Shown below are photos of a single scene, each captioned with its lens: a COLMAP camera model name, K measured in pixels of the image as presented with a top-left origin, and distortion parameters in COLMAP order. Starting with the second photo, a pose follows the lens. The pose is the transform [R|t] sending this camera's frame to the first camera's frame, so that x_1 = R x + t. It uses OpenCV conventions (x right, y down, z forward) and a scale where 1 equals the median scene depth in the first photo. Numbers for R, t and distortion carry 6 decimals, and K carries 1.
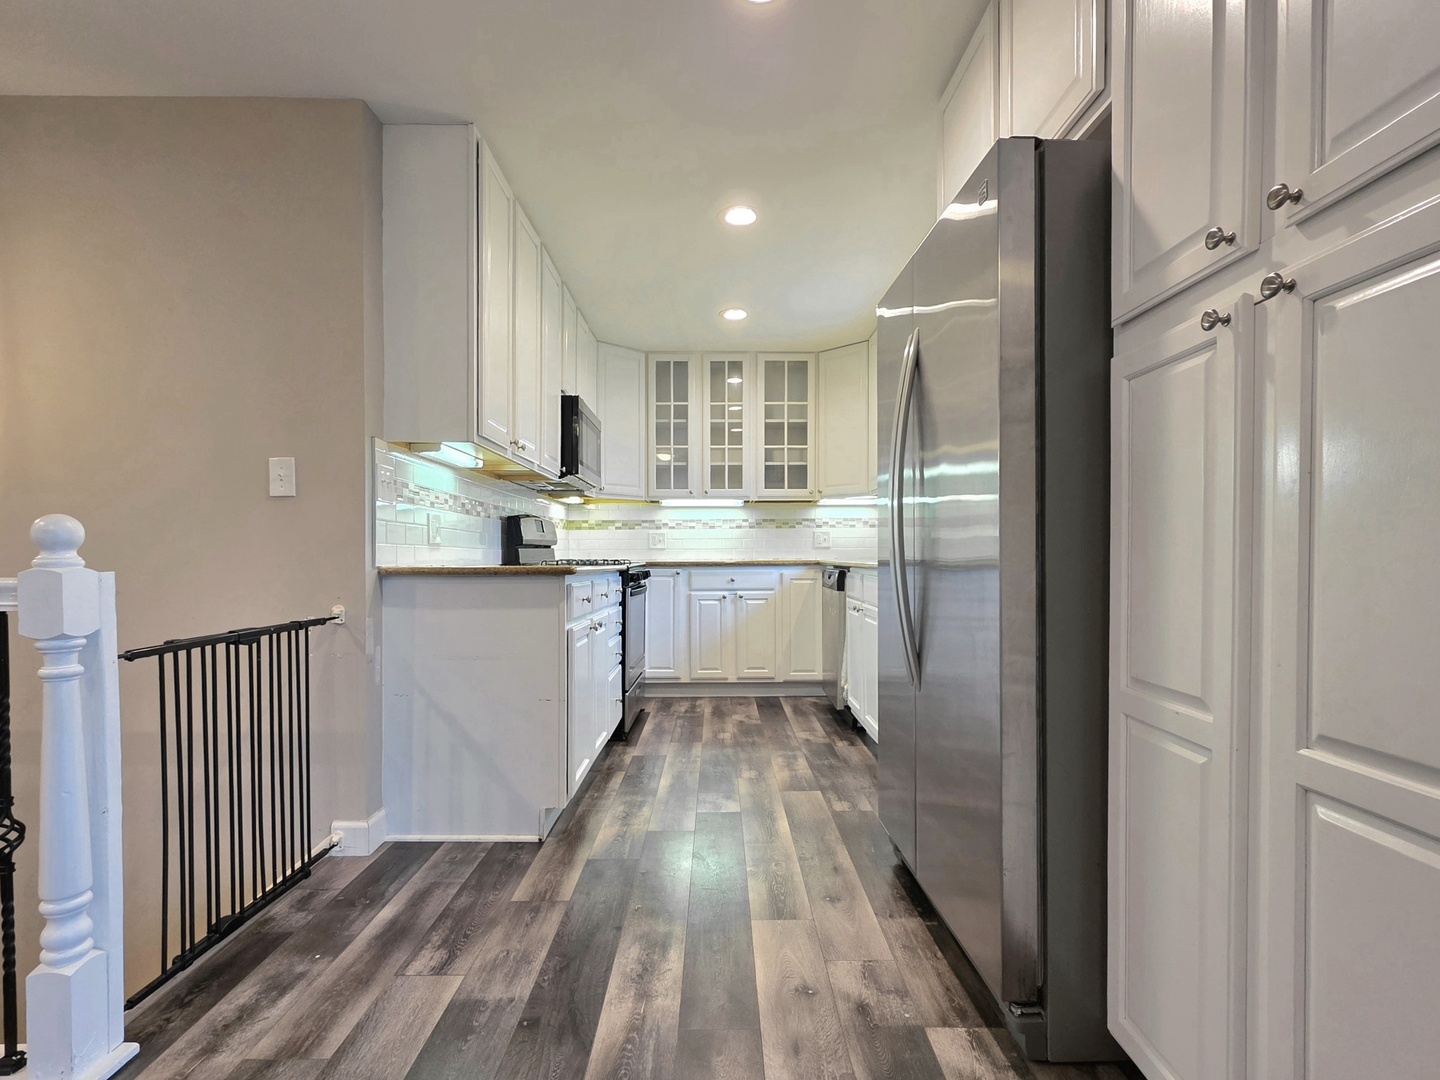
lens RADIAL K [[705.2, 0, 728.2], [0, 705.2, 558.8], [0, 0, 1]] dist [0.005518, -0.003001]
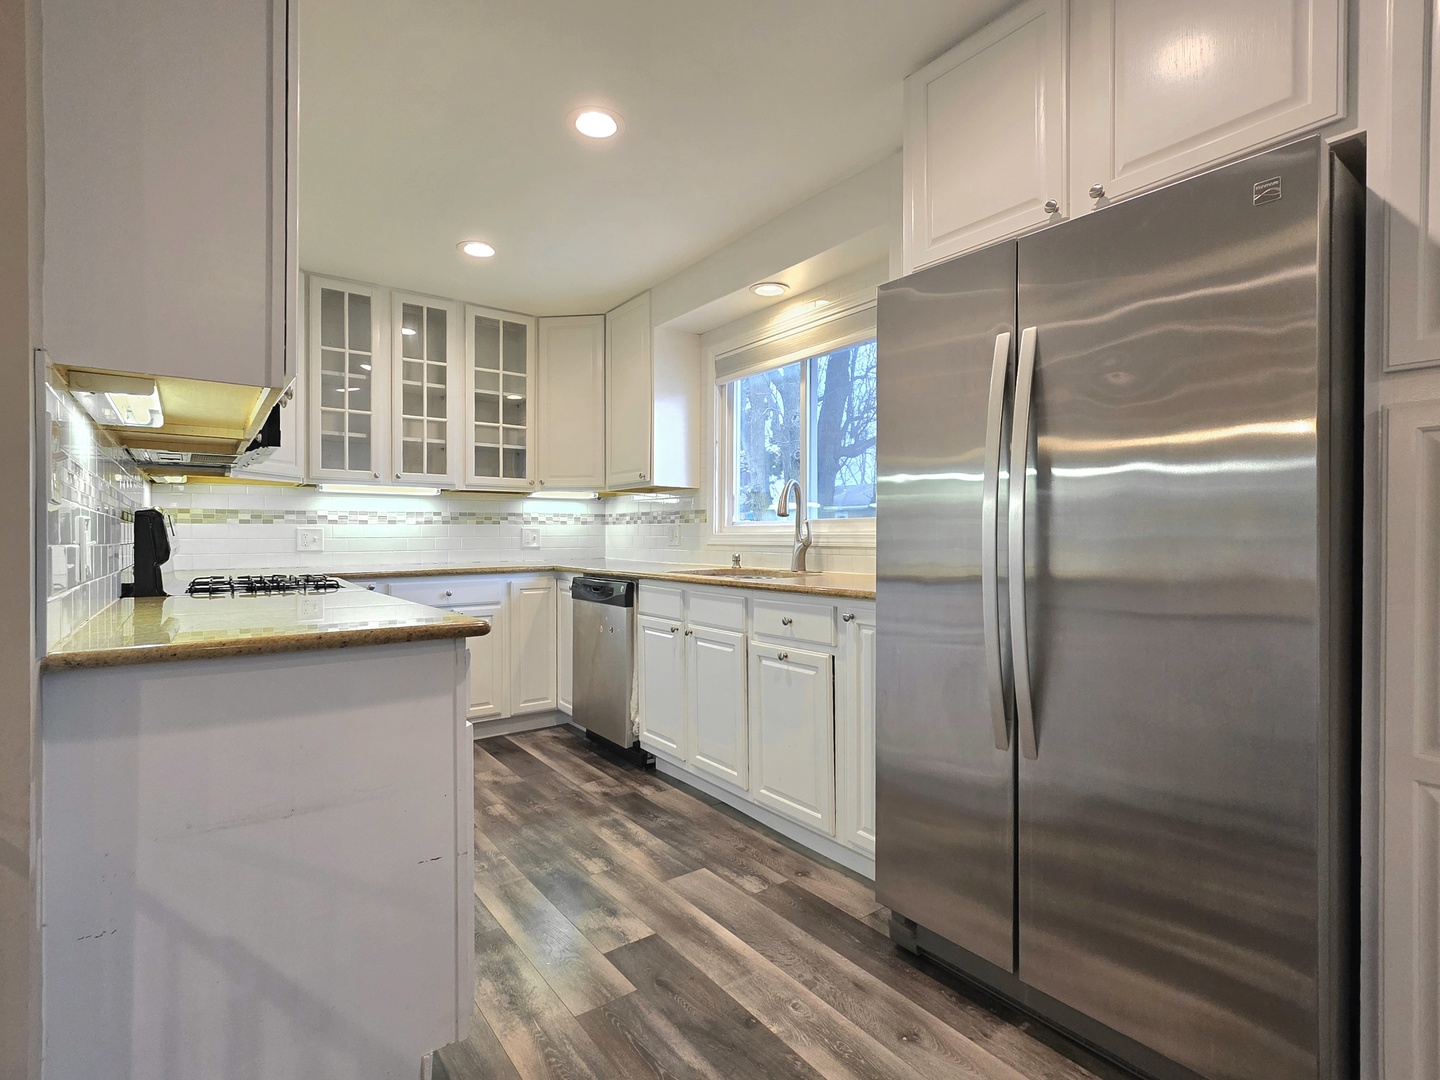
lens RADIAL K [[705.2, 0, 715.8], [0, 705.2, 537.2], [0, 0, 1]] dist [0.005518, -0.003001]
pose [[0.815135, 0.001576, 0.579269, -0.256152], [0.001161, 0.999990, -0.004355, -0.035449], [-0.579270, 0.004223, 0.815125, 0.260019]]
